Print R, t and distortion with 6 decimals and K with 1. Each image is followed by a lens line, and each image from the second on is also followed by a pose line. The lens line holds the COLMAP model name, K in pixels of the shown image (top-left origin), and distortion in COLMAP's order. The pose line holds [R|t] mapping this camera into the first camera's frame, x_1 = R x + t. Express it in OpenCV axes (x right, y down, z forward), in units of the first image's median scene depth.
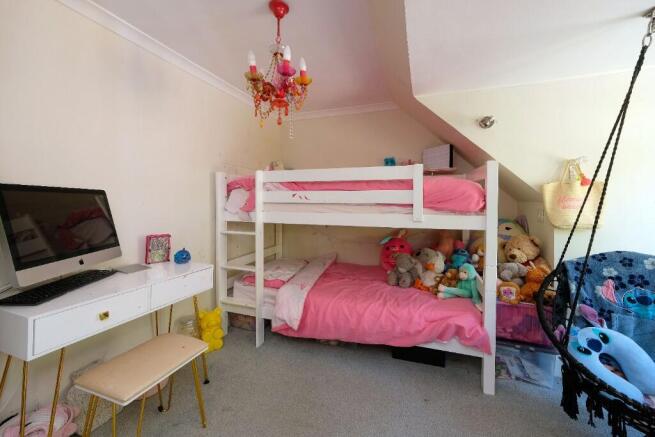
lens RADIAL K [[254.7, 0, 325.8], [0, 254.7, 203.9], [0, 0, 1]] dist [0.002578, 0.000536]
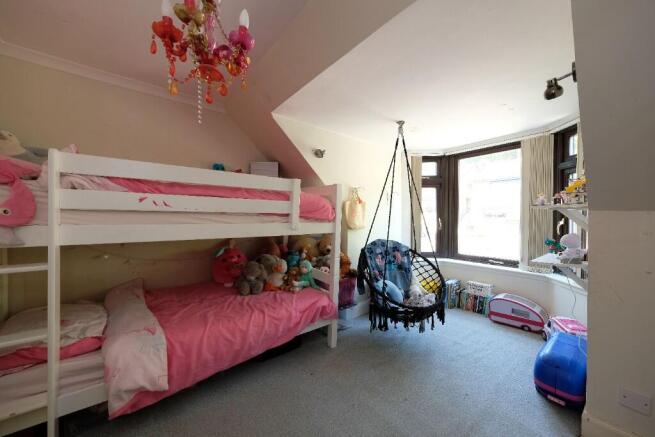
lens RADIAL K [[254.7, 0, 326.1], [0, 254.7, 217.4], [0, 0, 1]] dist [0.002578, 0.000536]
pose [[0.519906, -0.005256, 0.854207, -0.487338], [-0.008228, 0.999904, 0.011161, 0.002374], [-0.854184, -0.012831, 0.519813, 0.252173]]
